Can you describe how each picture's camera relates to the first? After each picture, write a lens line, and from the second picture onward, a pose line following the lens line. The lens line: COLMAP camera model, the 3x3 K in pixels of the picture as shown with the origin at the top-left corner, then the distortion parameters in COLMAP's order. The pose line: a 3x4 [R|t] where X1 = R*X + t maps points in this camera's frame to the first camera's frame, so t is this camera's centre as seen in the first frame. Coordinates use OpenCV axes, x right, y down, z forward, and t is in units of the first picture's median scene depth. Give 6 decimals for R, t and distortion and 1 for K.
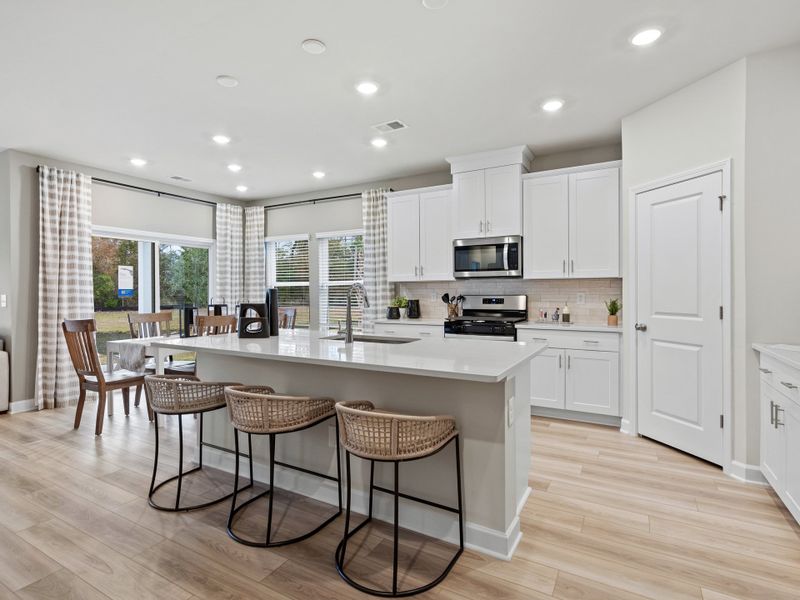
lens RADIAL K [[425.3, 0, 400.0], [0, 425.3, 300.0], [0, 0, 1]] dist [-0.000141, 0.001282]
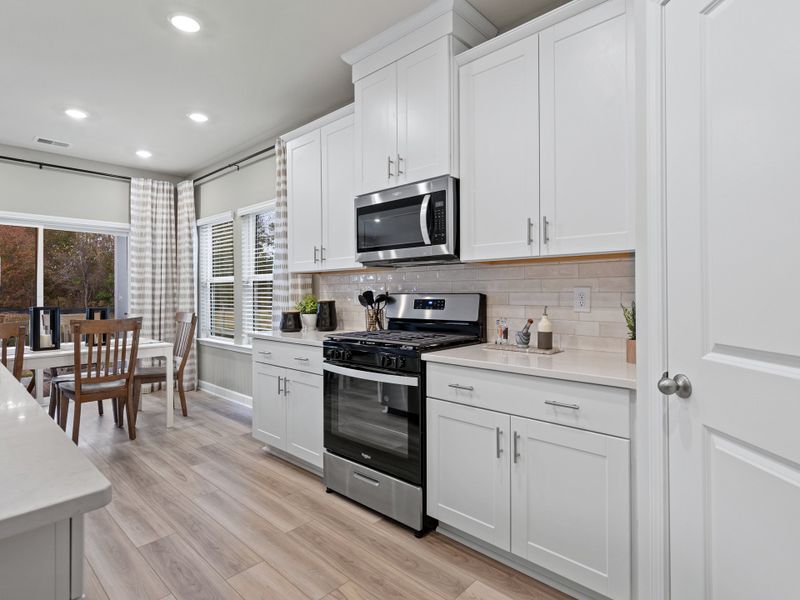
lens RADIAL K [[425.3, 0, 400.0], [0, 425.3, 300.0], [0, 0, 1]] dist [-0.000141, 0.001282]
pose [[0.970767, 0.004882, -0.239972, 0.321516], [-0.005103, 0.999987, -0.000300, -0.002695], [0.239968, 0.001516, 0.970780, 0.456253]]
